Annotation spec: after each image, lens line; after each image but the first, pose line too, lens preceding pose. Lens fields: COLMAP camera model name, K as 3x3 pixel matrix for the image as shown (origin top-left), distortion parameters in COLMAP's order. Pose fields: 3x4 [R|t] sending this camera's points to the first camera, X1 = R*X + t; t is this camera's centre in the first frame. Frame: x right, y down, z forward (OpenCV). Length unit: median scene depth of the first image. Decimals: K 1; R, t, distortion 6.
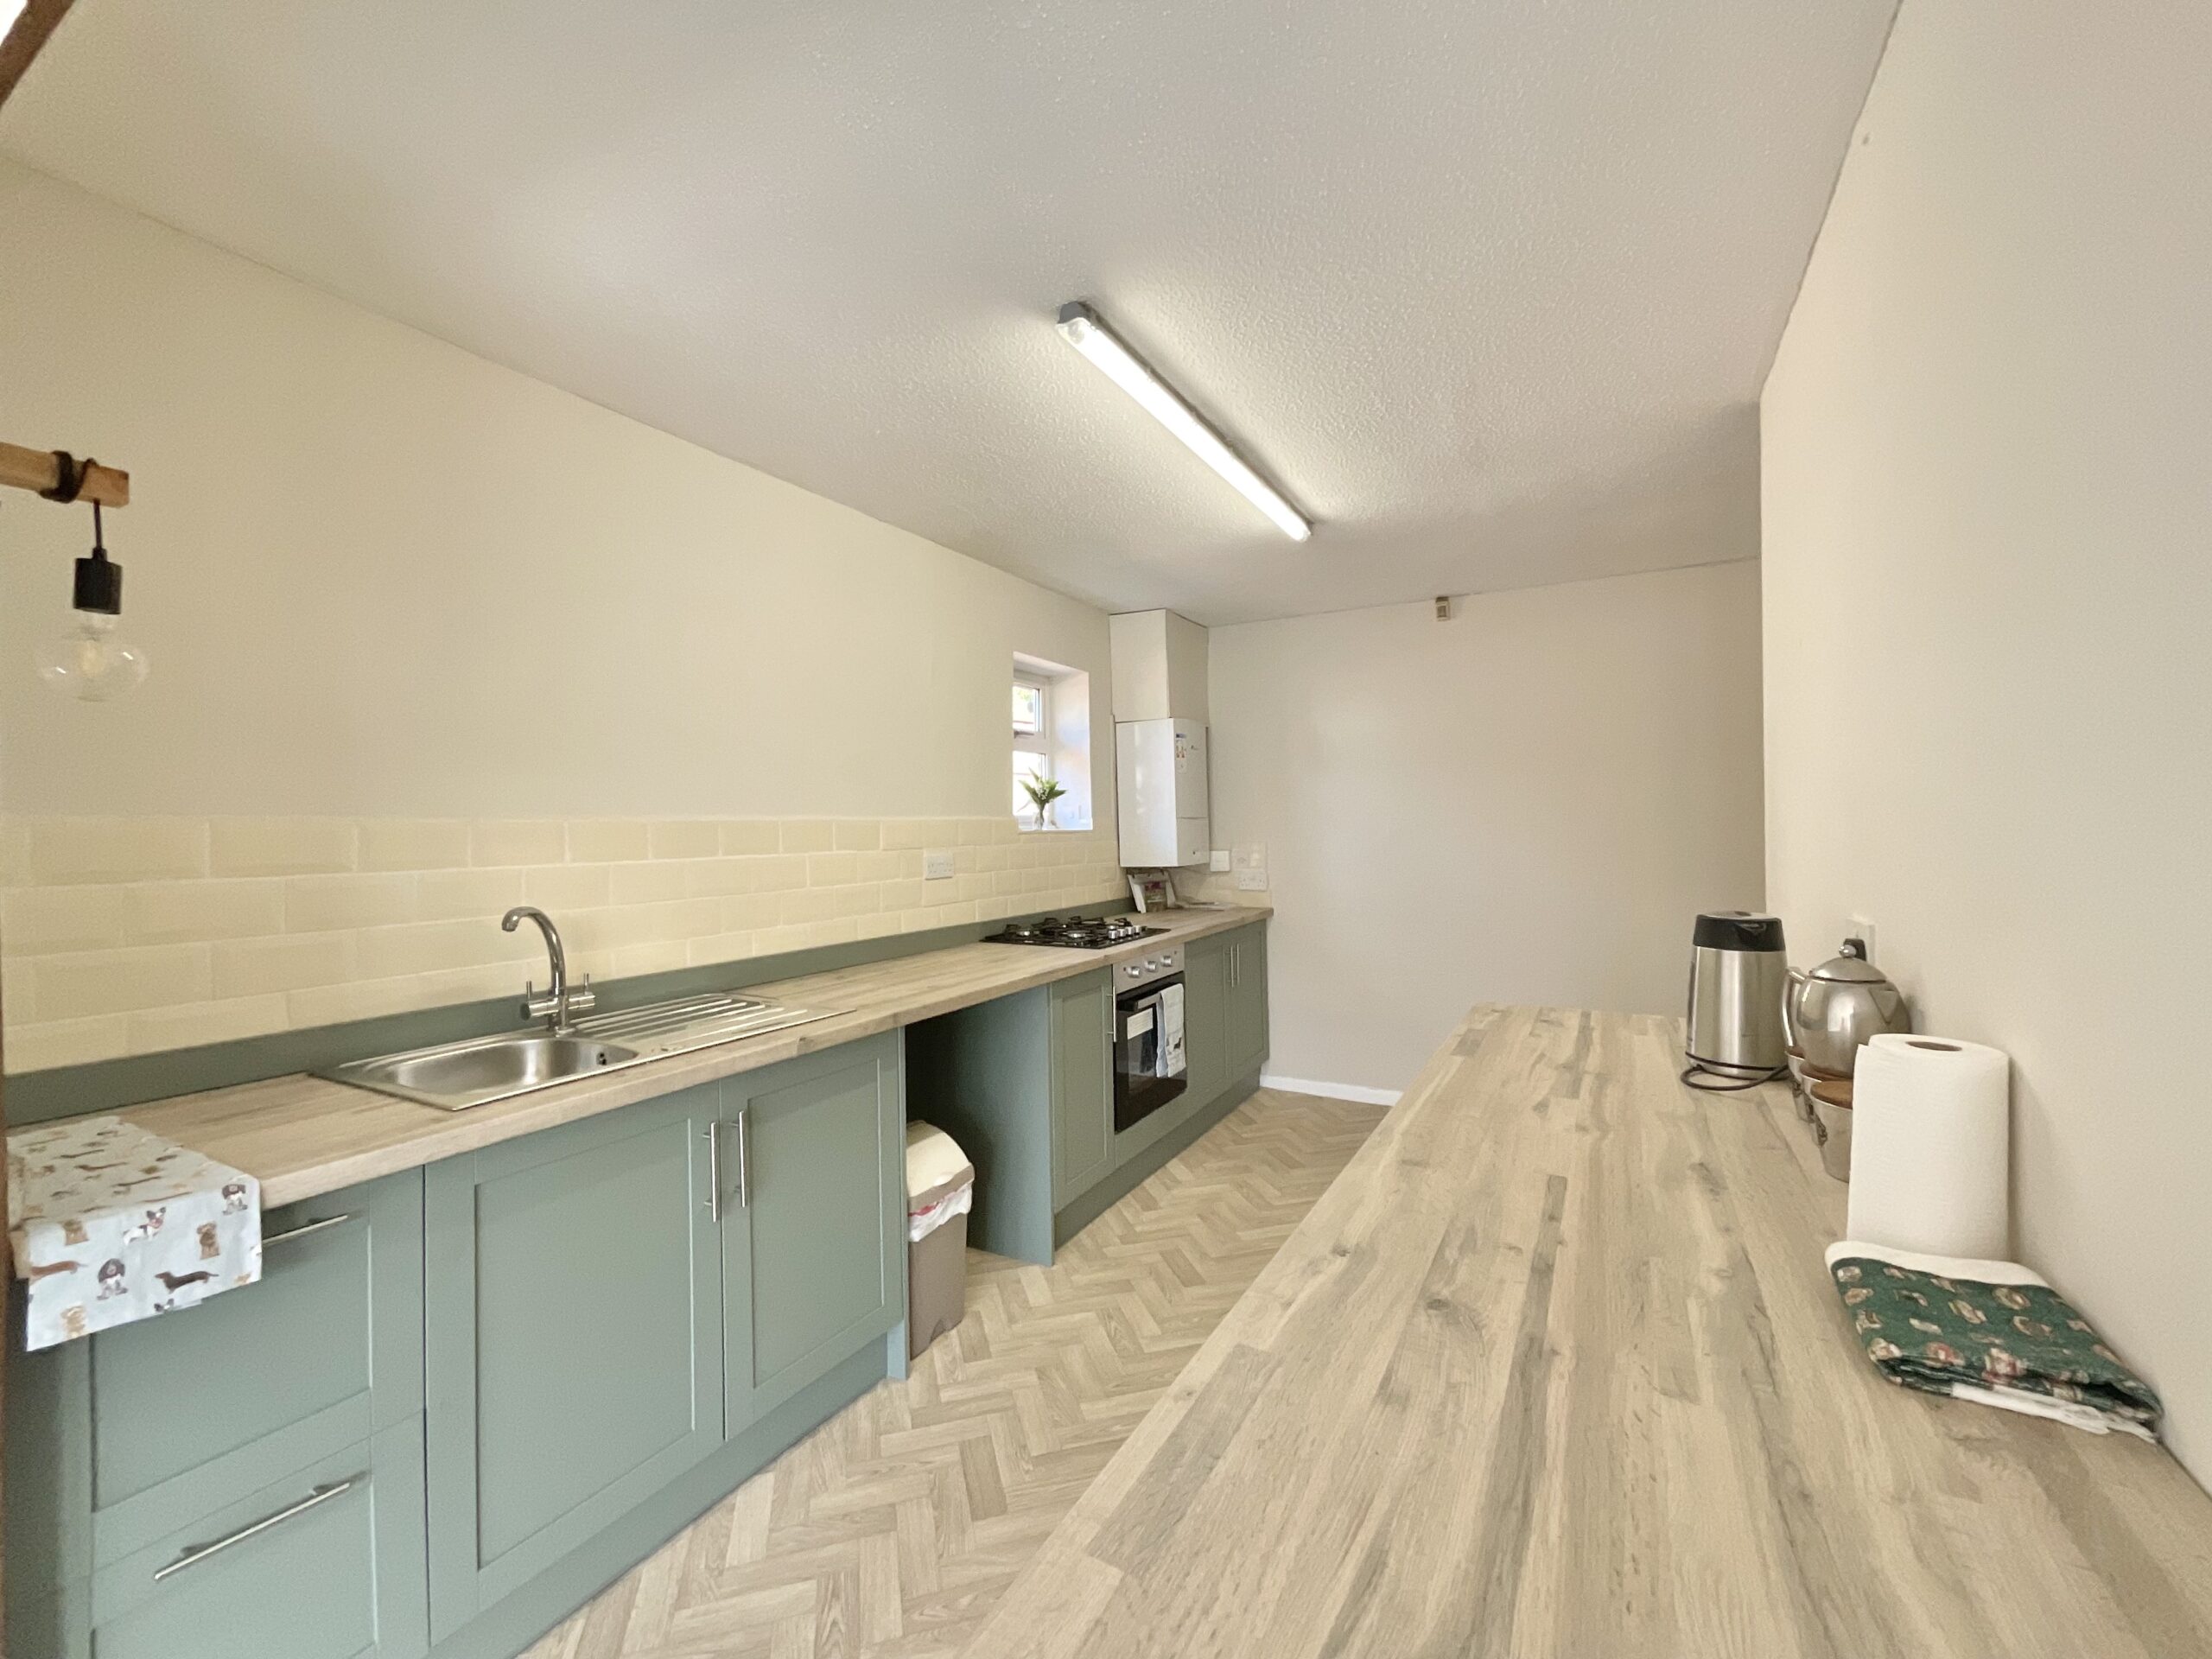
lens RADIAL K [[901.4, 0, 1107.1], [0, 901.4, 831.1], [0, 0, 1]] dist [0.001176, 0.000150]
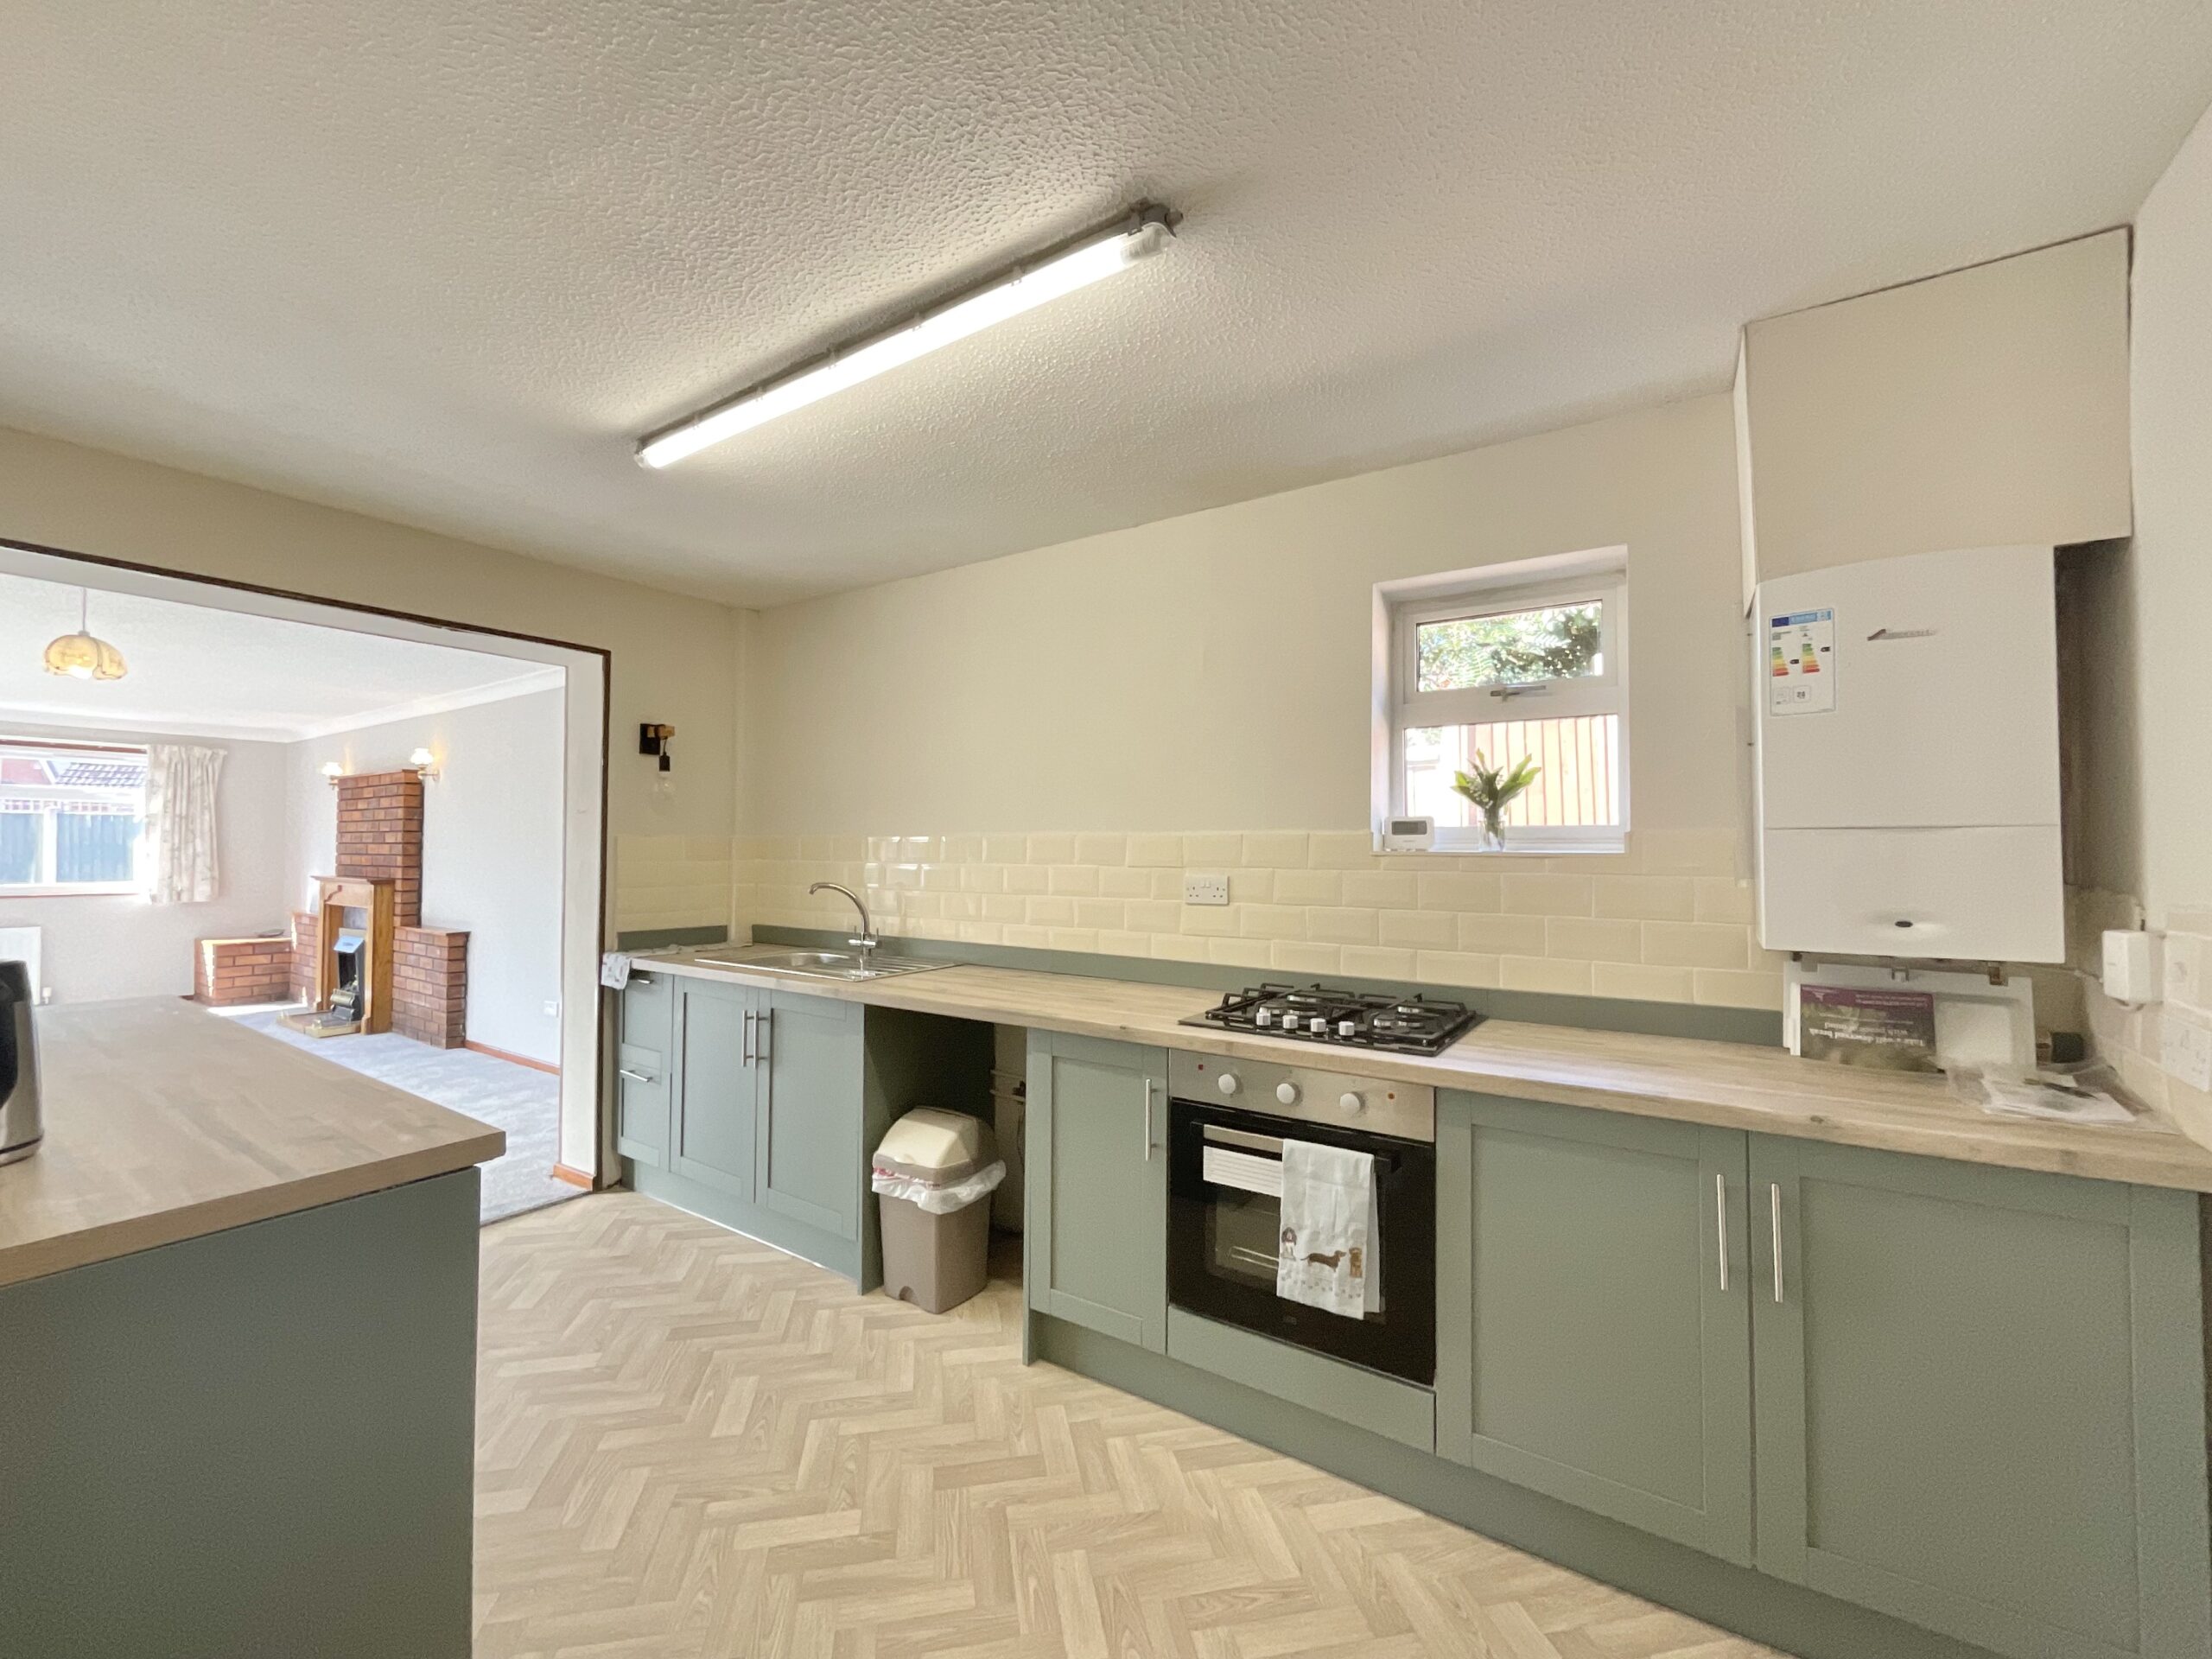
lens RADIAL K [[901.4, 0, 1107.1], [0, 901.4, 831.1], [0, 0, 1]] dist [0.001176, 0.000150]
pose [[-0.081176, -0.005330, -0.996686, 0.731764], [-0.009454, 0.999945, -0.004578, -0.012848], [0.996655, 0.009051, -0.081222, 1.076418]]
